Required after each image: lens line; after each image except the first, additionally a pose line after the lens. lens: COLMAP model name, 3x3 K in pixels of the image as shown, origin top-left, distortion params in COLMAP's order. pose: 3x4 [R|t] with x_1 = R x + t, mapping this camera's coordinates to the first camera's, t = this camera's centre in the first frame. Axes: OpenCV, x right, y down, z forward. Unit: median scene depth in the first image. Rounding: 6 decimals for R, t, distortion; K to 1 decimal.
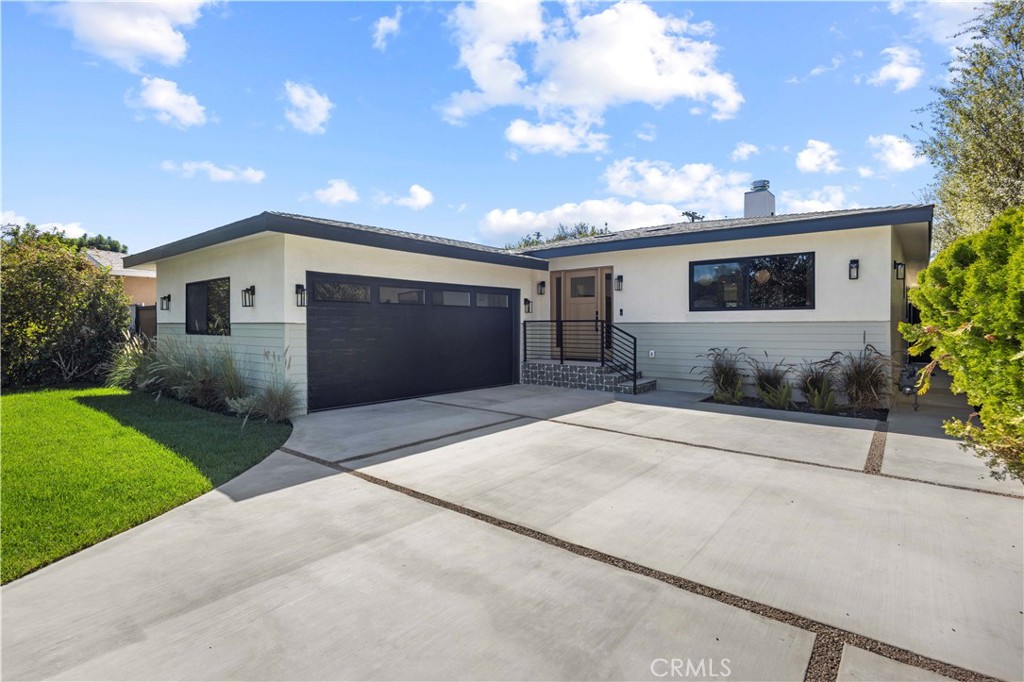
lens RADIAL K [[494.7, 0, 517.5], [0, 494.7, 338.6], [0, 0, 1]] dist [-0.000164, -0.000173]
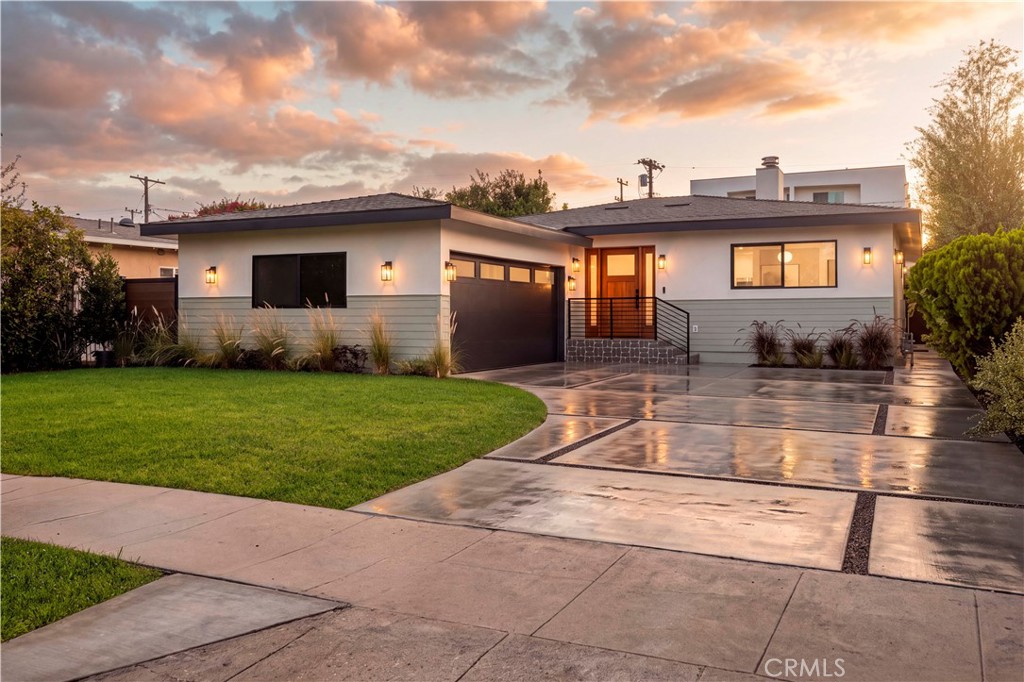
lens RADIAL K [[826.1, 0, 507.2], [0, 826.1, 334.2], [0, 0, 1]] dist [-0.000696, -0.005217]
pose [[0.975611, -0.002108, 0.219498, -0.496438], [0.003367, 0.999980, -0.005362, 0.047550], [-0.219483, 0.005970, 0.975598, -0.623894]]
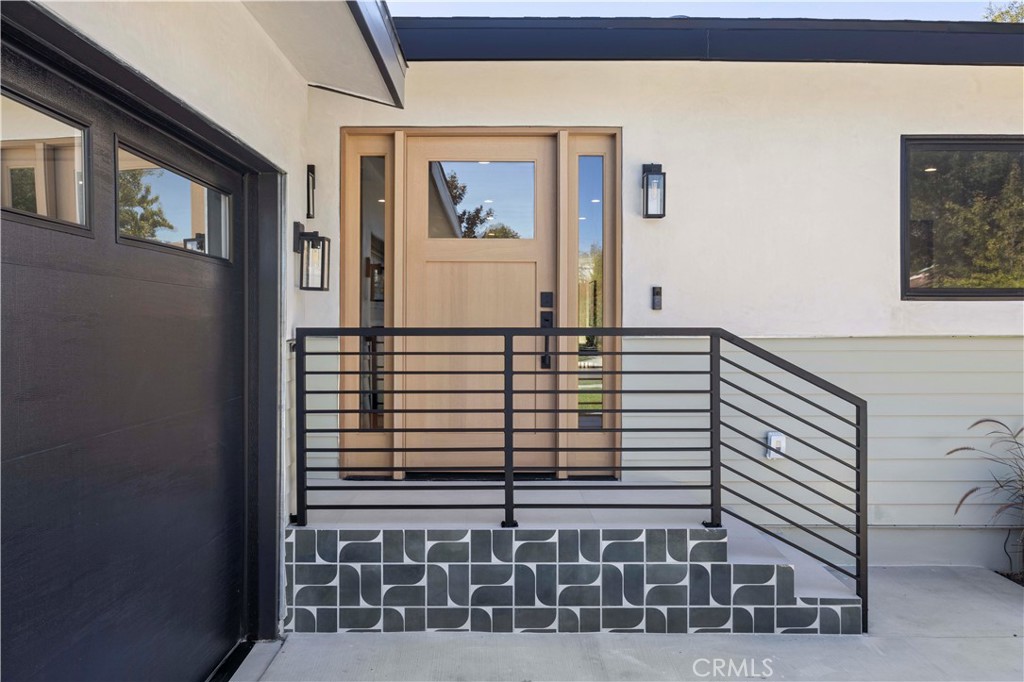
lens RADIAL K [[826.1, 0, 493.0], [0, 826.1, 340.9], [0, 0, 1]] dist [-0.000696, -0.005217]
pose [[0.773828, -0.006962, 0.633357, -0.149412], [0.016237, 0.999829, -0.008847, -0.027919], [-0.633187, 0.017129, 0.773809, 0.712940]]
